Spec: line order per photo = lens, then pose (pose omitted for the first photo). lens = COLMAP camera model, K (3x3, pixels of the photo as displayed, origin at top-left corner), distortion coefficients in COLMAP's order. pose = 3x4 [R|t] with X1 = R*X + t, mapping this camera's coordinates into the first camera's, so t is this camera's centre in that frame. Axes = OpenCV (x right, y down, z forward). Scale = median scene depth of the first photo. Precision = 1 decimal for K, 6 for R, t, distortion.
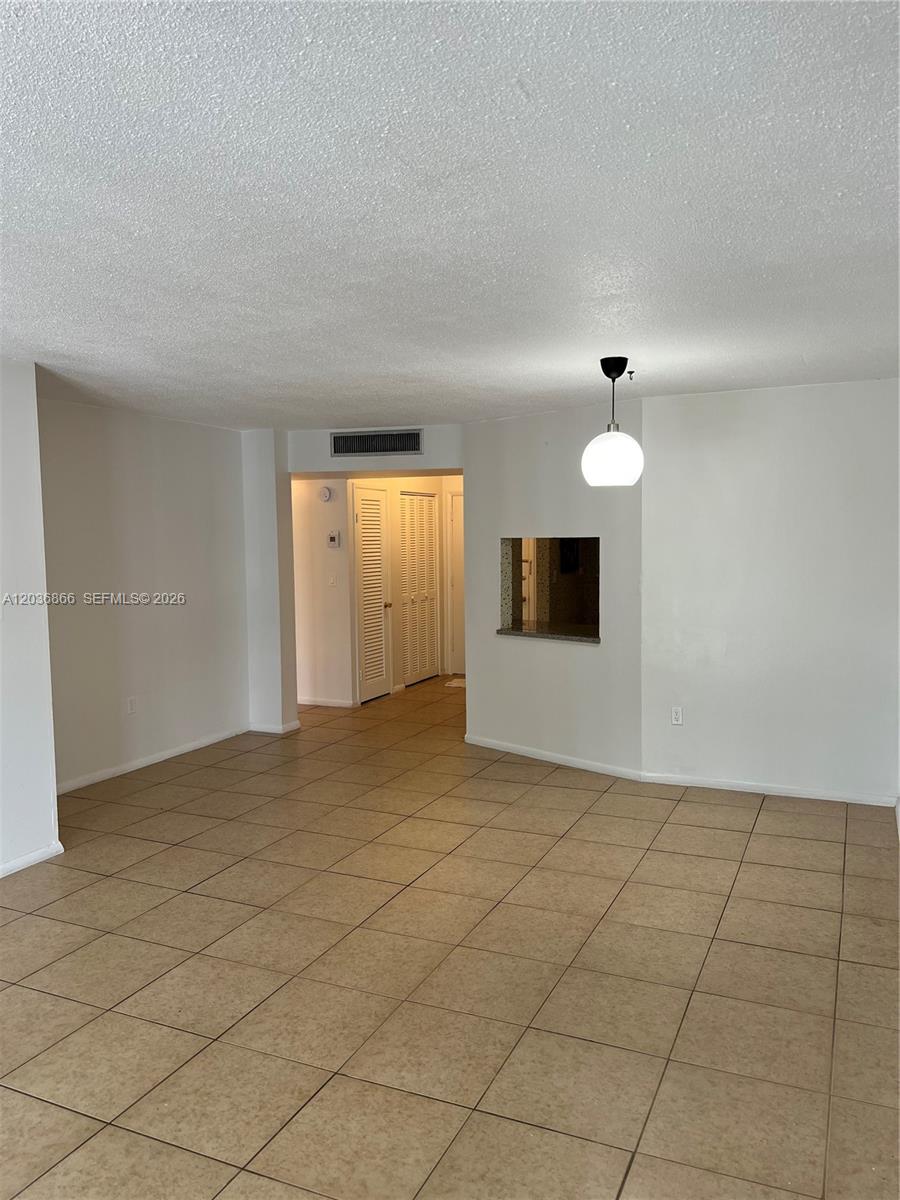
lens RADIAL K [[910.9, 0, 441.3], [0, 910.9, 590.4], [0, 0, 1]] dist [0.061968, -0.070353]
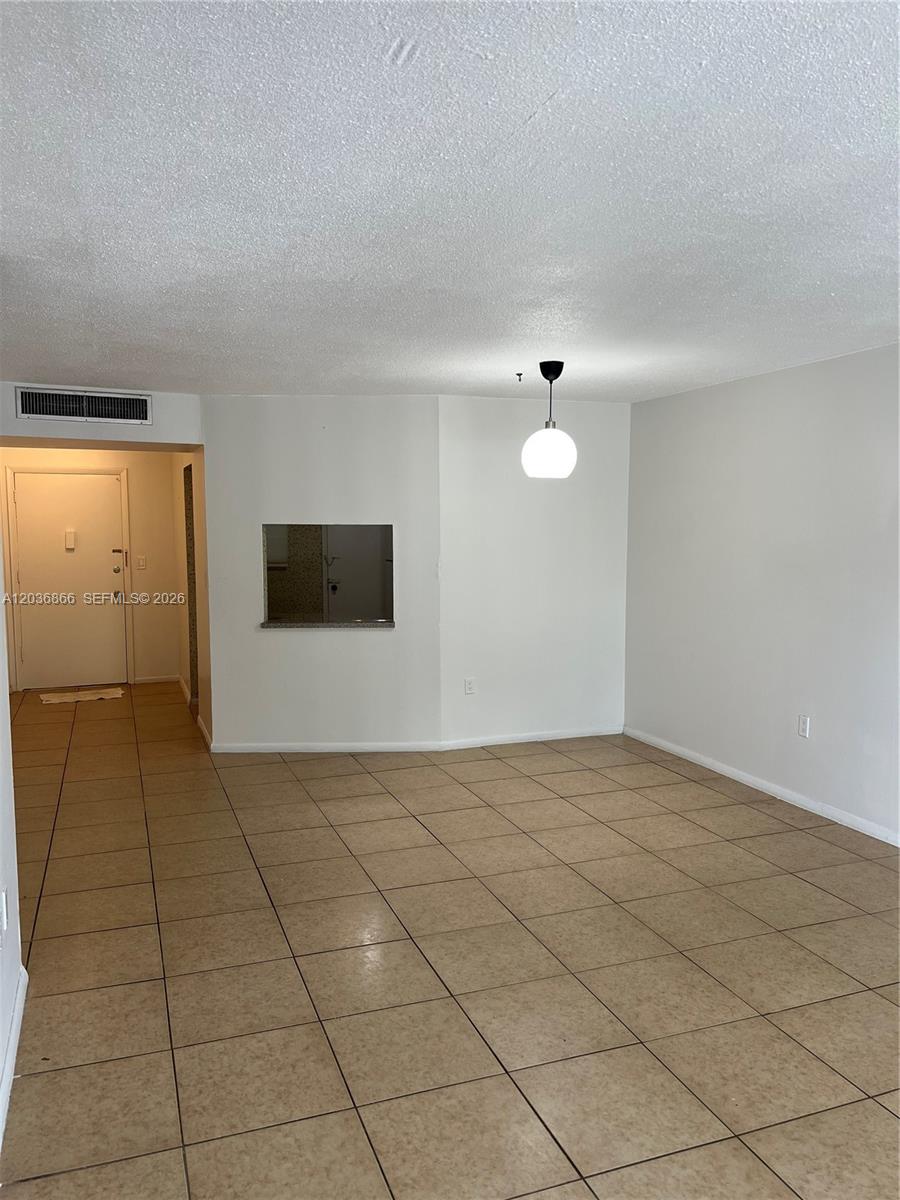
lens RADIAL K [[910.9, 0, 452.4], [0, 910.9, 594.2], [0, 0, 1]] dist [0.061968, -0.070353]
pose [[0.701748, -0.048376, 0.710781, -0.632047], [0.038460, 0.998809, 0.030007, -0.009567], [-0.711387, 0.006280, 0.702773, 0.279948]]
